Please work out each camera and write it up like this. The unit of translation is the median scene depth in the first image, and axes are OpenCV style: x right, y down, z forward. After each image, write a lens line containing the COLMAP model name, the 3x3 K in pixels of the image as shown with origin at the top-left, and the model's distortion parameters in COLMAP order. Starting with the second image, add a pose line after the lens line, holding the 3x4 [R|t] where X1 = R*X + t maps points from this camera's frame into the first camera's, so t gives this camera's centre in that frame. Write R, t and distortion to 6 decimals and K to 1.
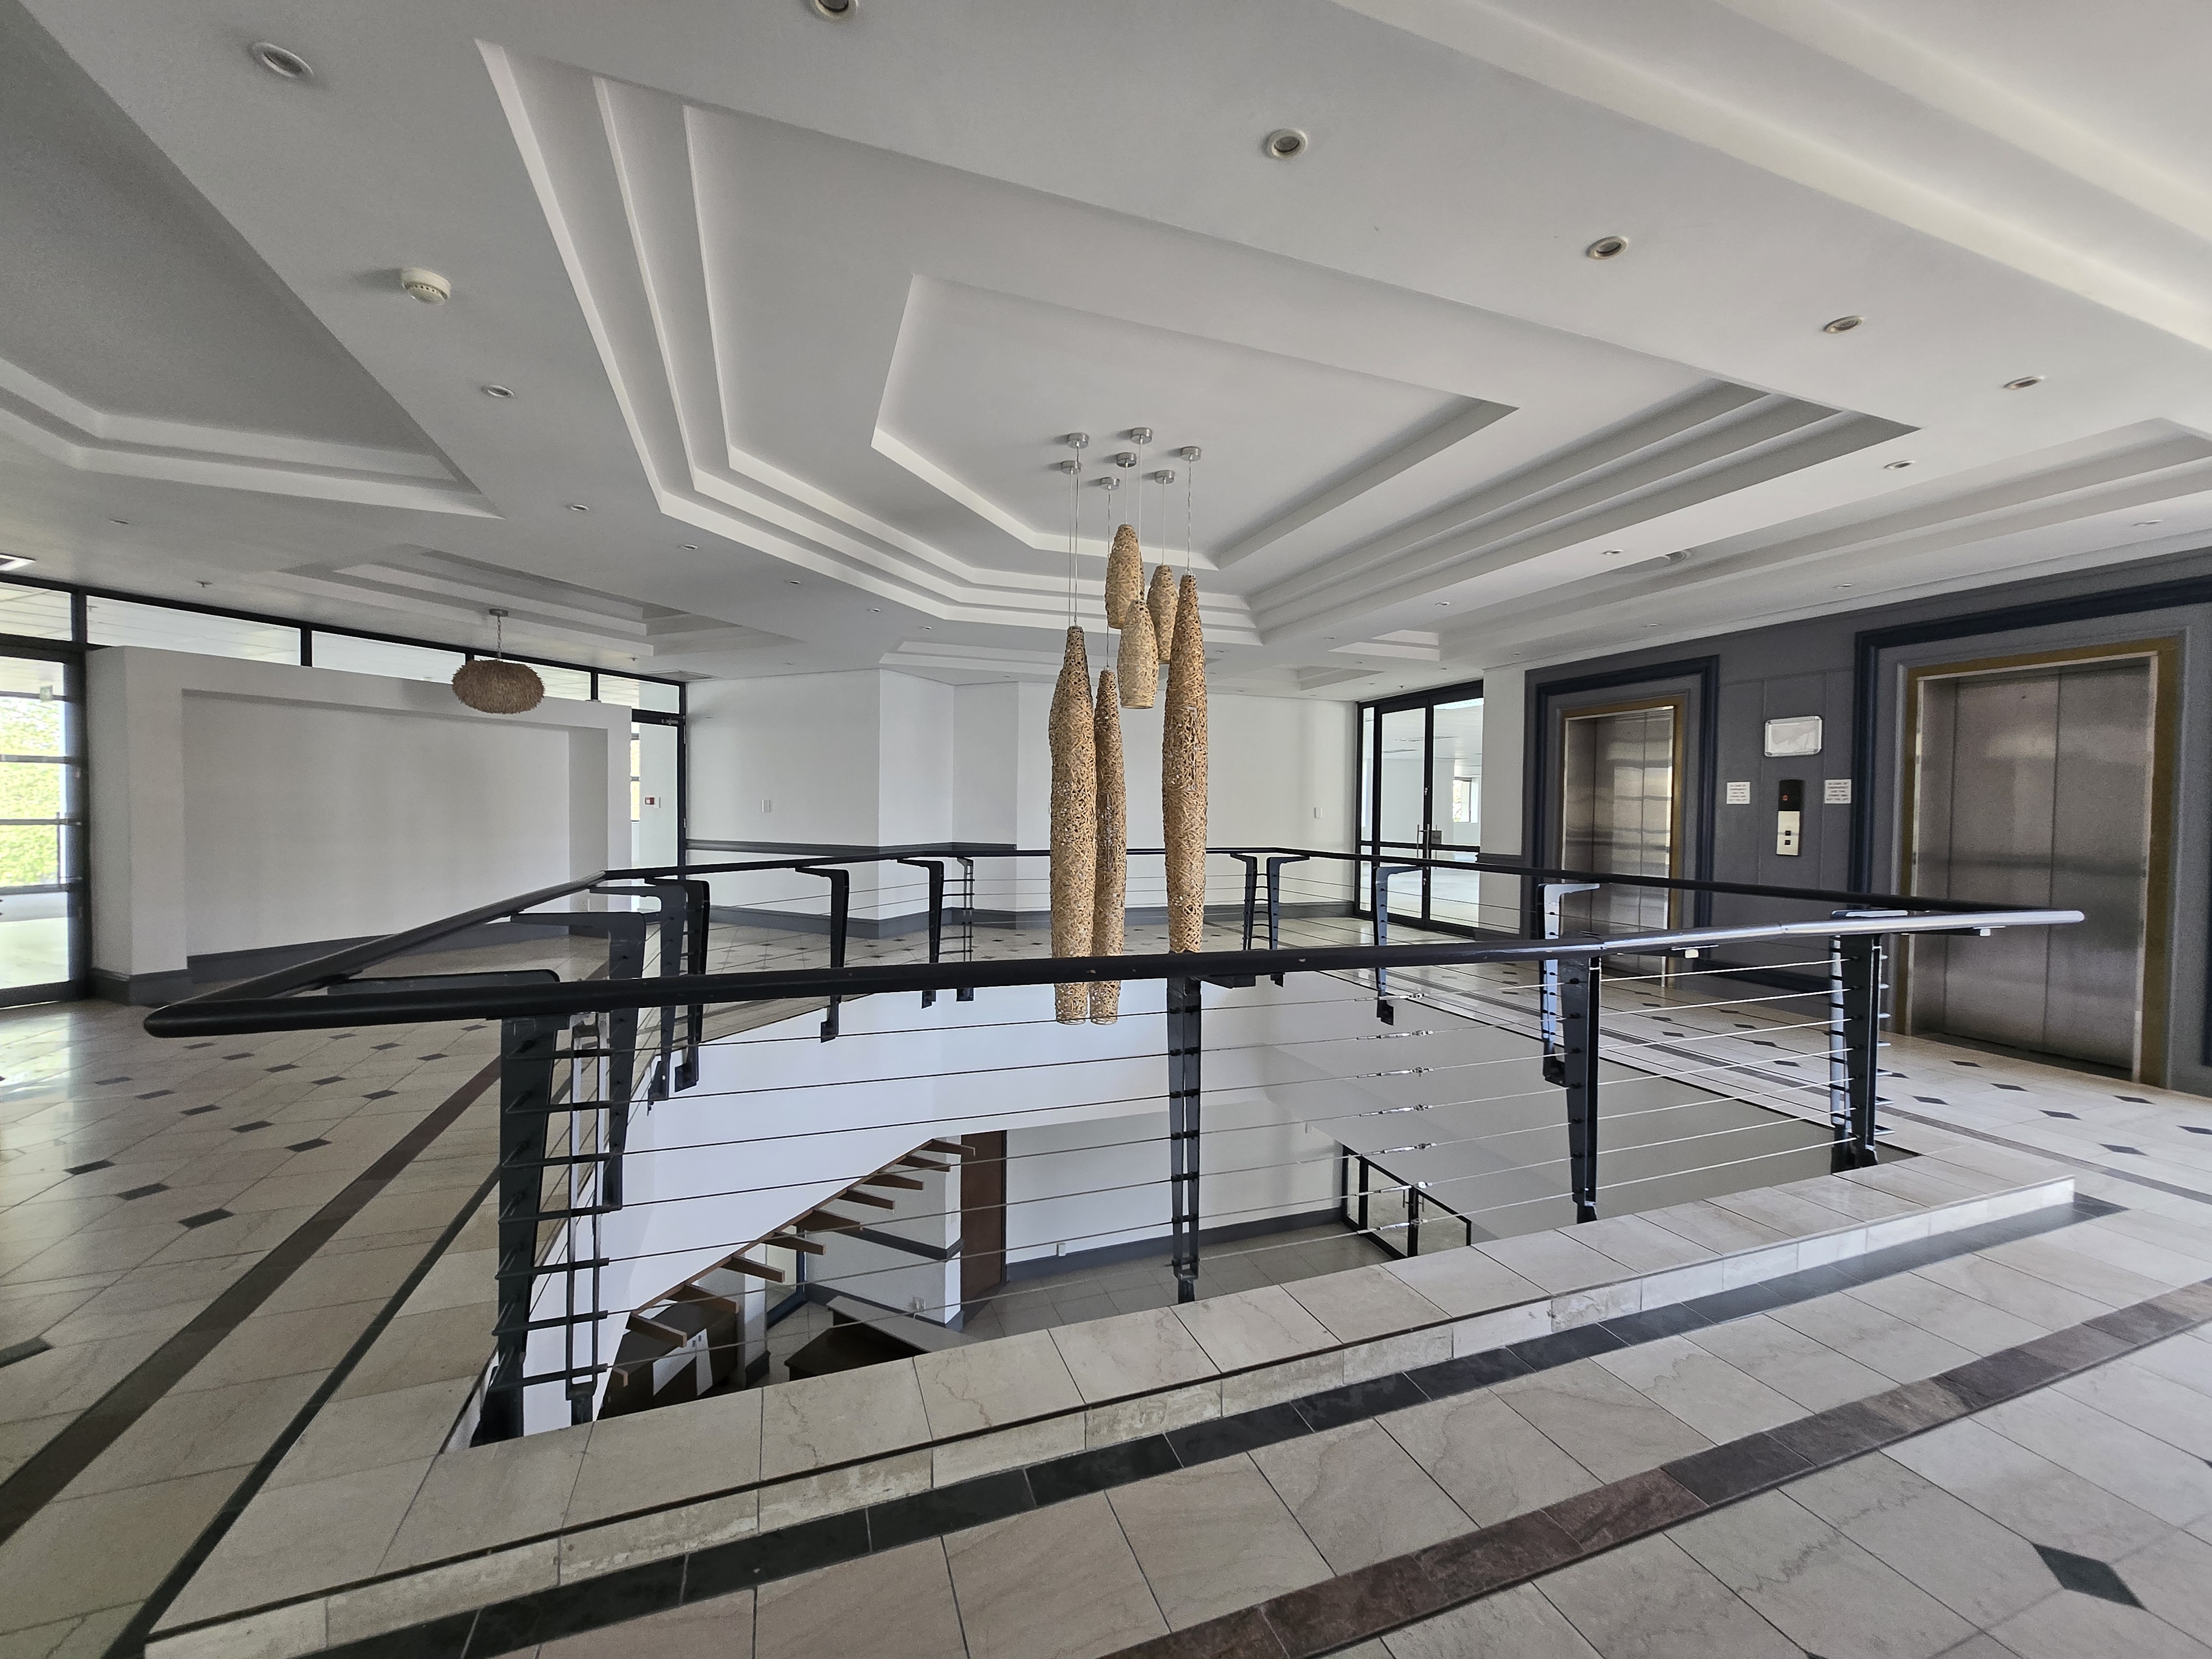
lens RADIAL K [[864.9, 0, 1098.9], [0, 864.9, 827.7], [0, 0, 1]] dist [-0.000344, -0.001133]
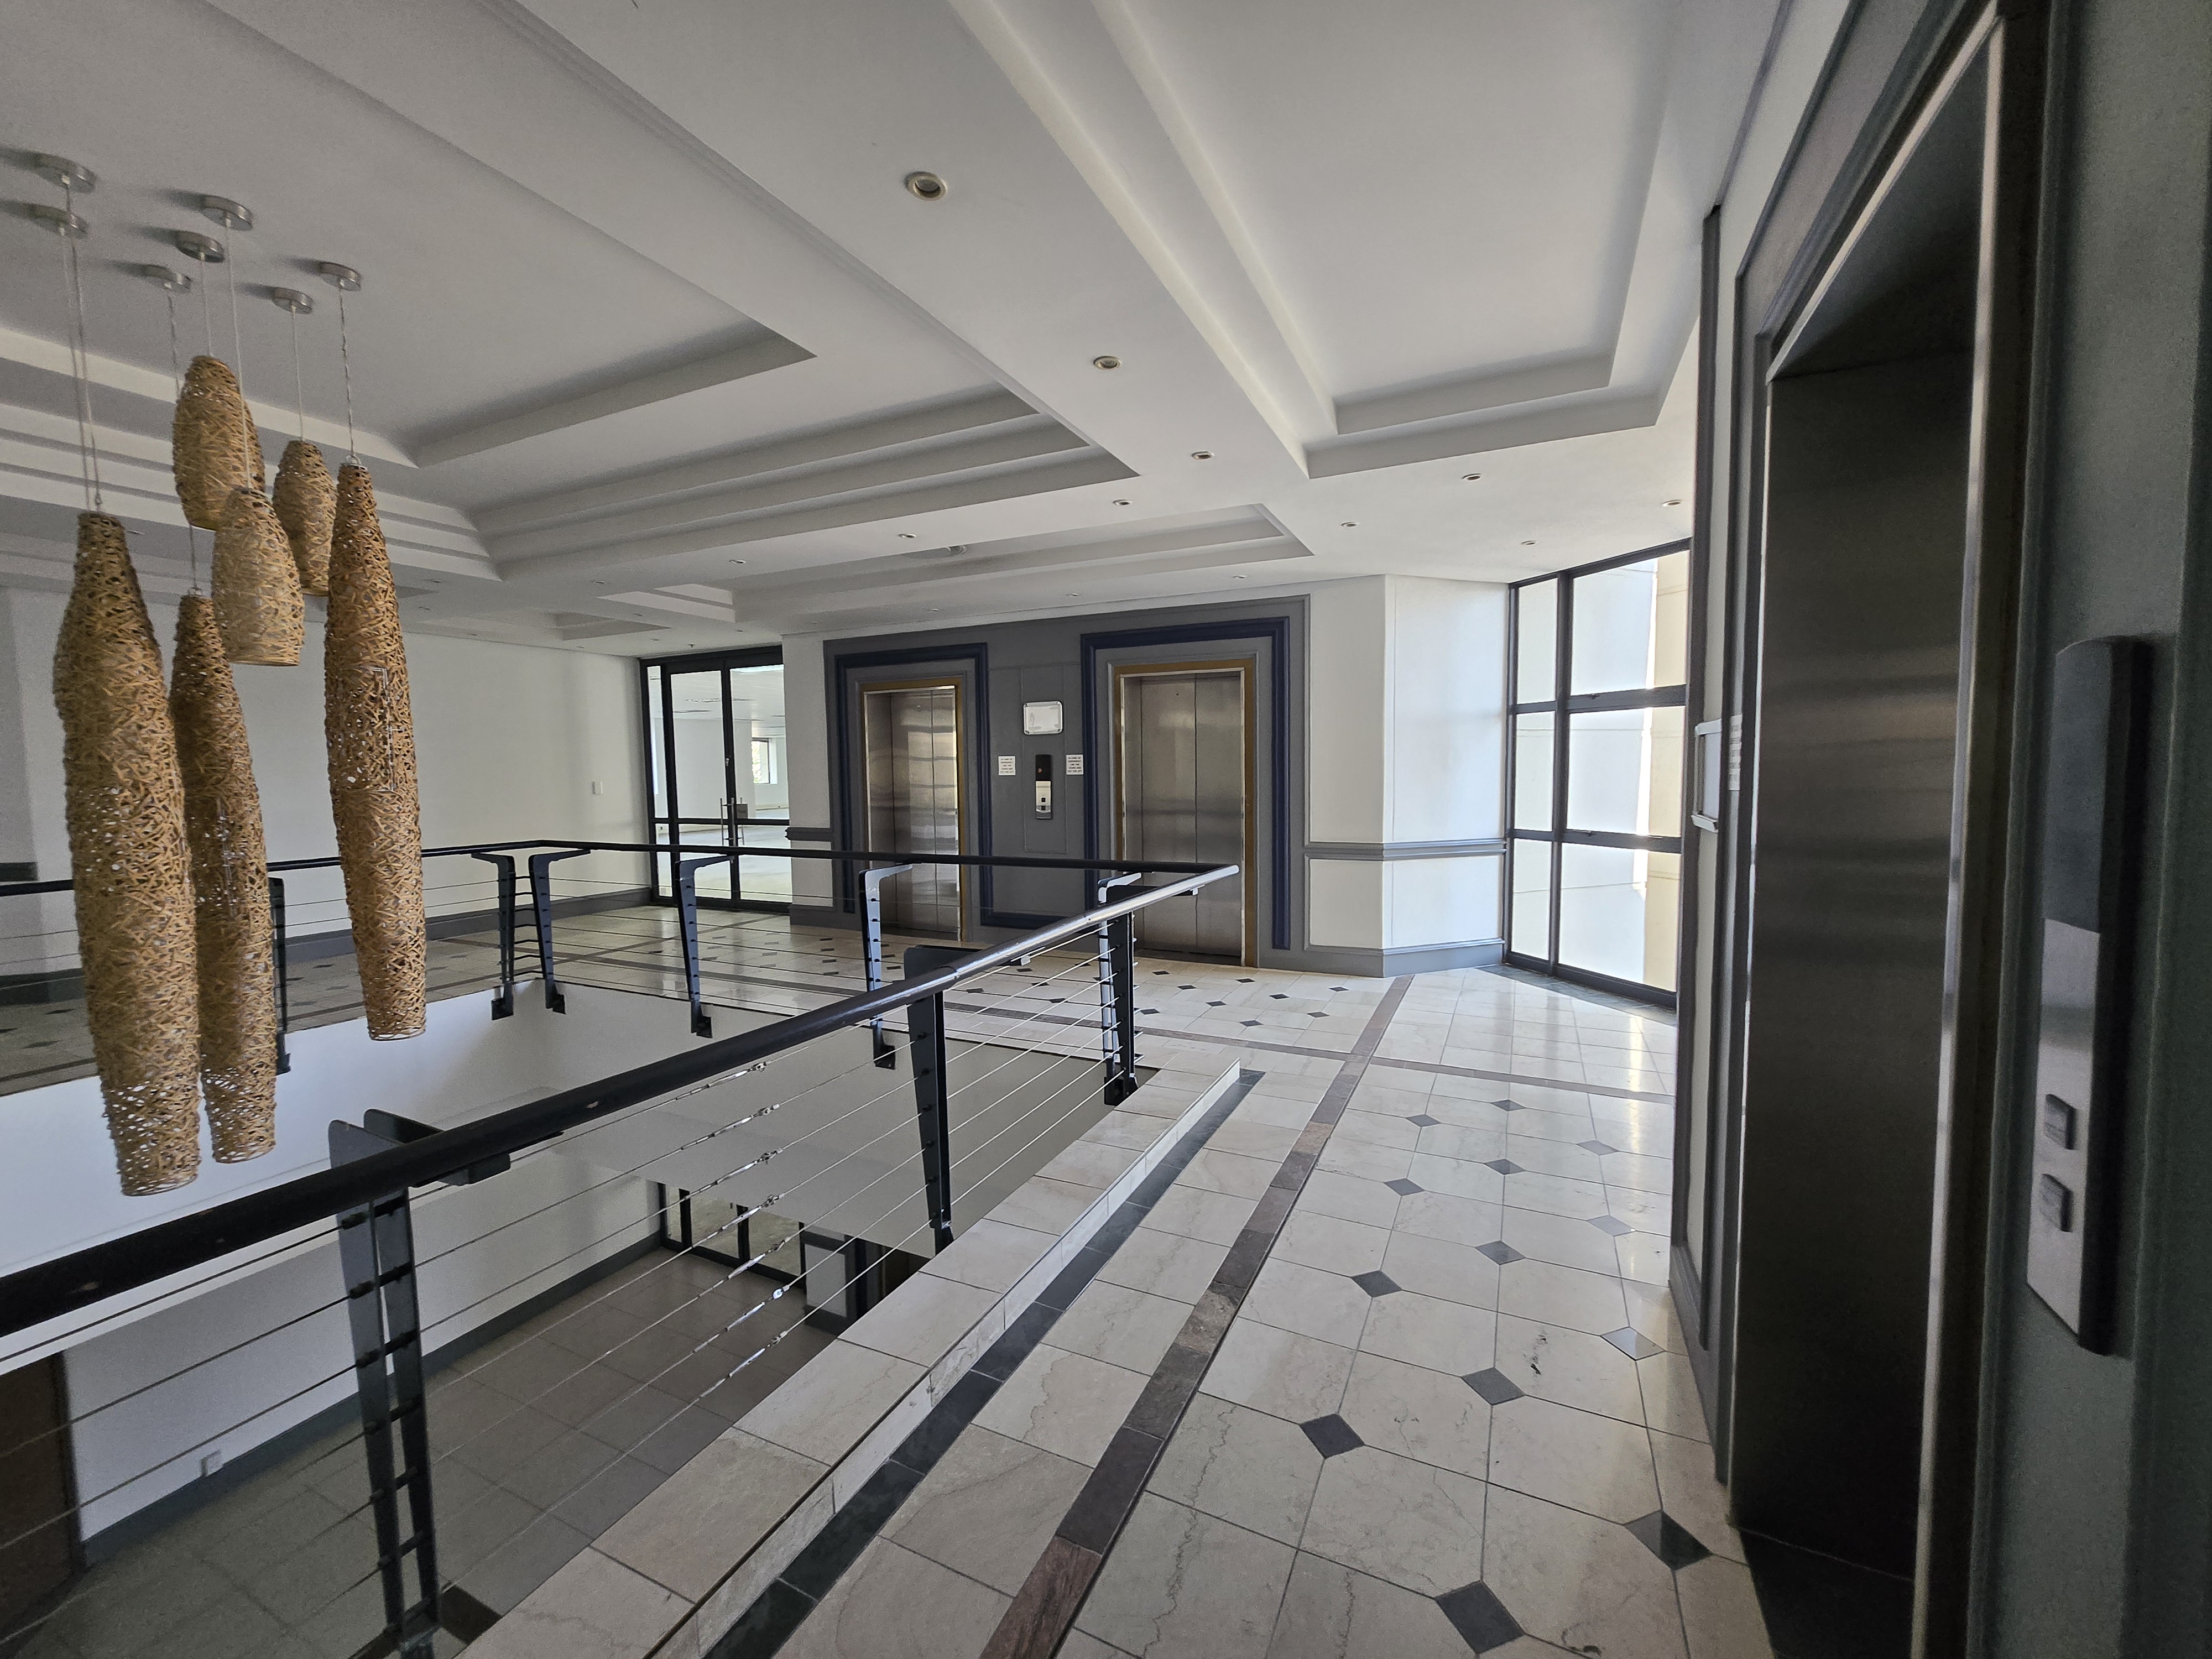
lens RADIAL K [[864.9, 0, 1109.0], [0, 864.9, 829.0], [0, 0, 1]] dist [-0.000344, -0.001133]
pose [[0.709249, -0.072337, 0.701237, 0.029624], [0.035047, 0.997110, 0.067411, -0.037112], [-0.704086, -0.023235, 0.709734, 0.112959]]
